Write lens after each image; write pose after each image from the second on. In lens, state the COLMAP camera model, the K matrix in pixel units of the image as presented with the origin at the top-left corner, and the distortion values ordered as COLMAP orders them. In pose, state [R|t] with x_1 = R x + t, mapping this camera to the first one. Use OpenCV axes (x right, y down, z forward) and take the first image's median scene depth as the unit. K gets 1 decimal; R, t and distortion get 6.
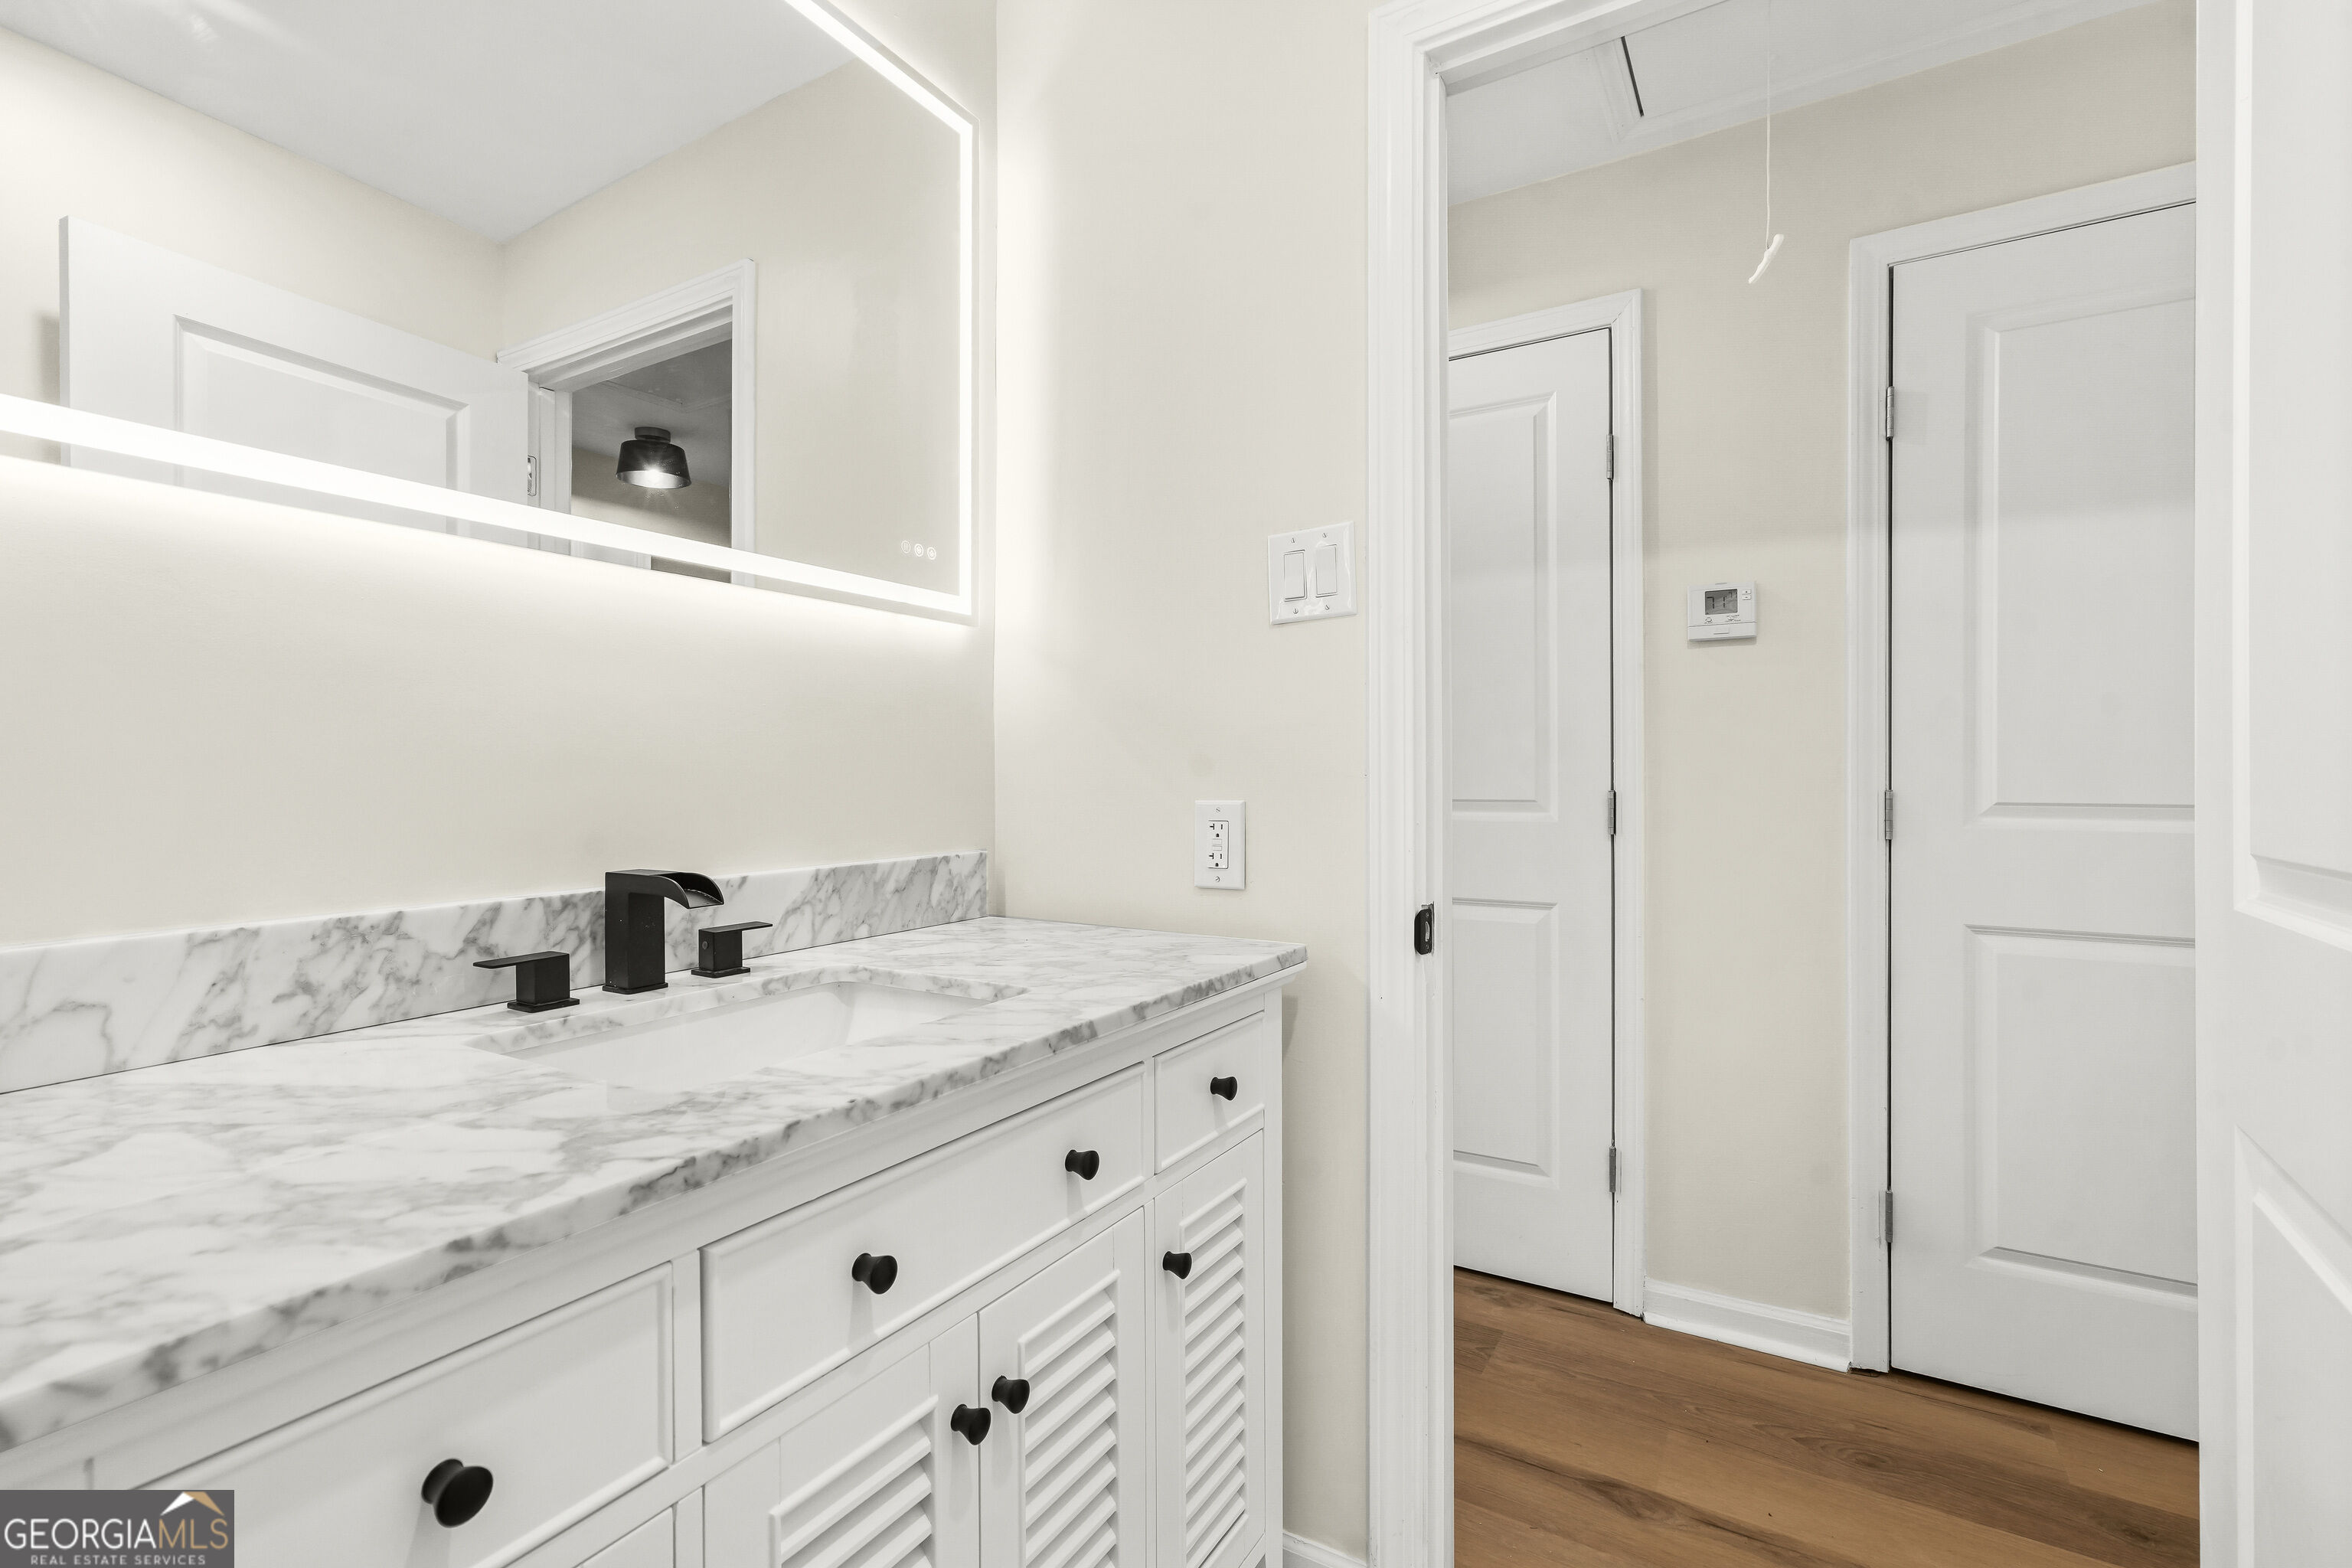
lens RADIAL K [[1078.8, 0, 1159.5], [0, 1078.8, 767.9], [0, 0, 1]] dist [0.016112, 0.000462]
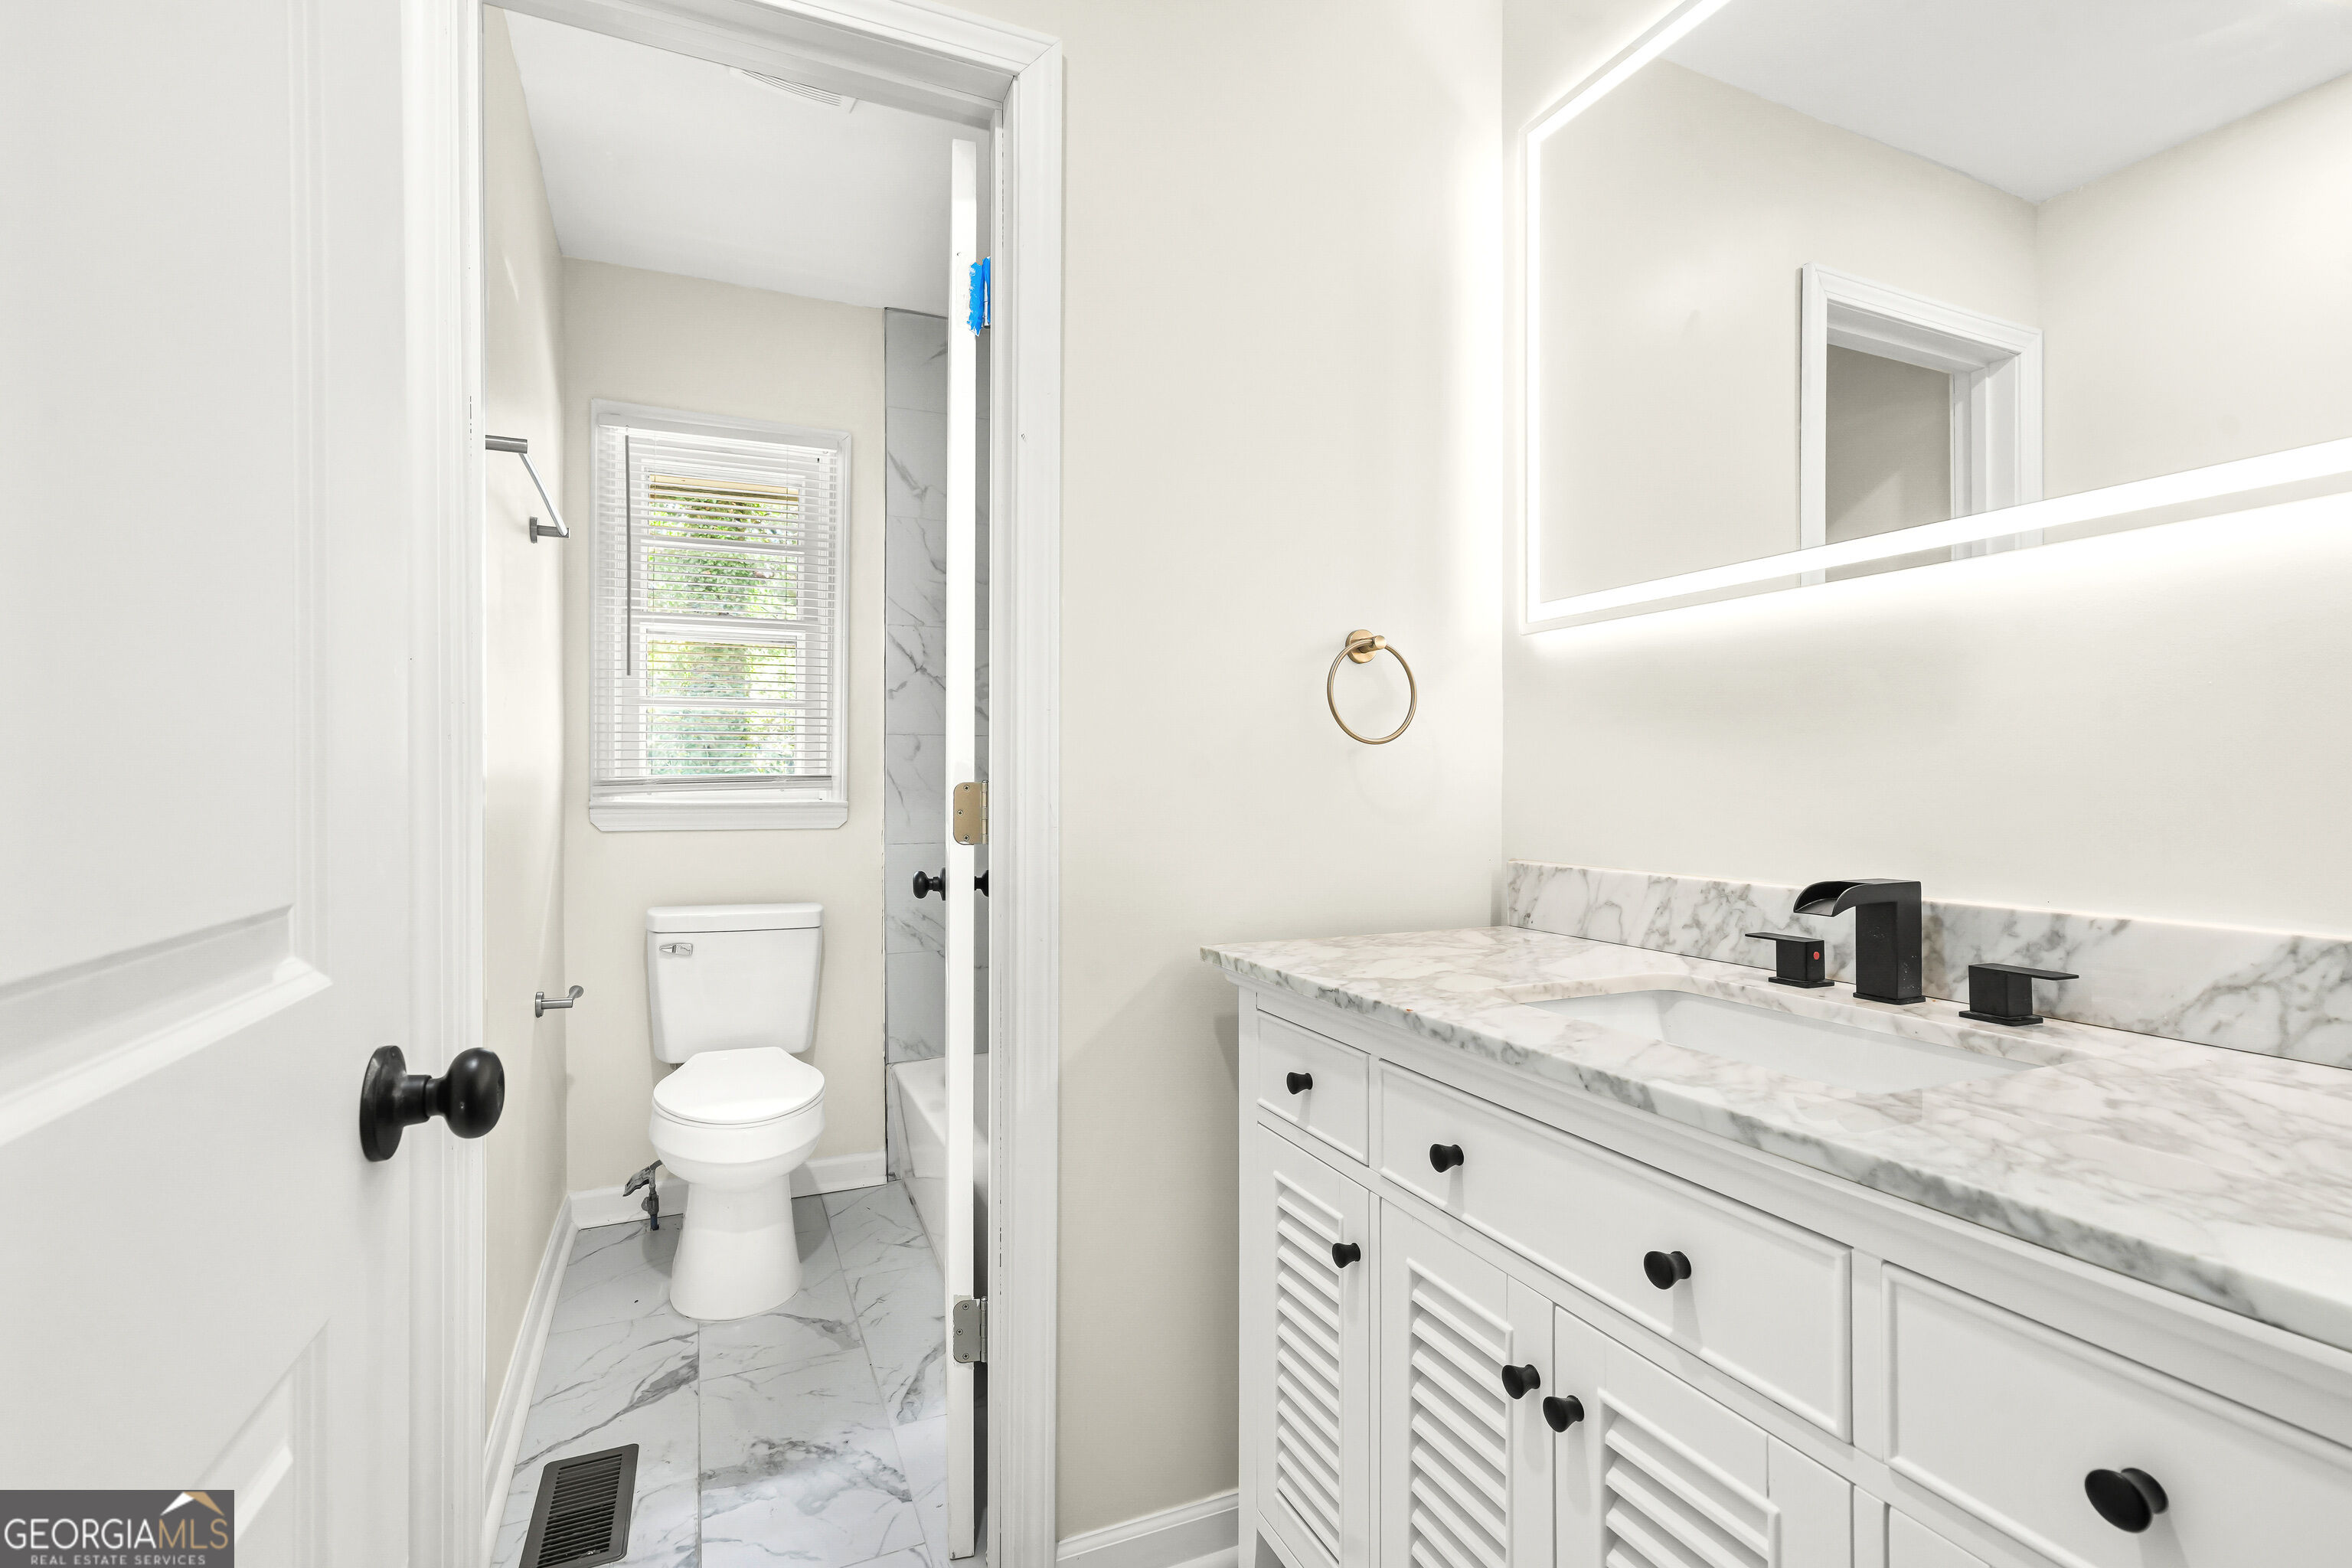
lens RADIAL K [[1078.8, 0, 1162.8], [0, 1078.8, 788.7], [0, 0, 1]] dist [0.016112, 0.000462]
pose [[-0.562059, 0.005215, -0.827081, 0.848543], [0.002048, 0.999986, 0.004913, 0.006704], [0.827094, 0.001067, -0.562062, 1.209649]]
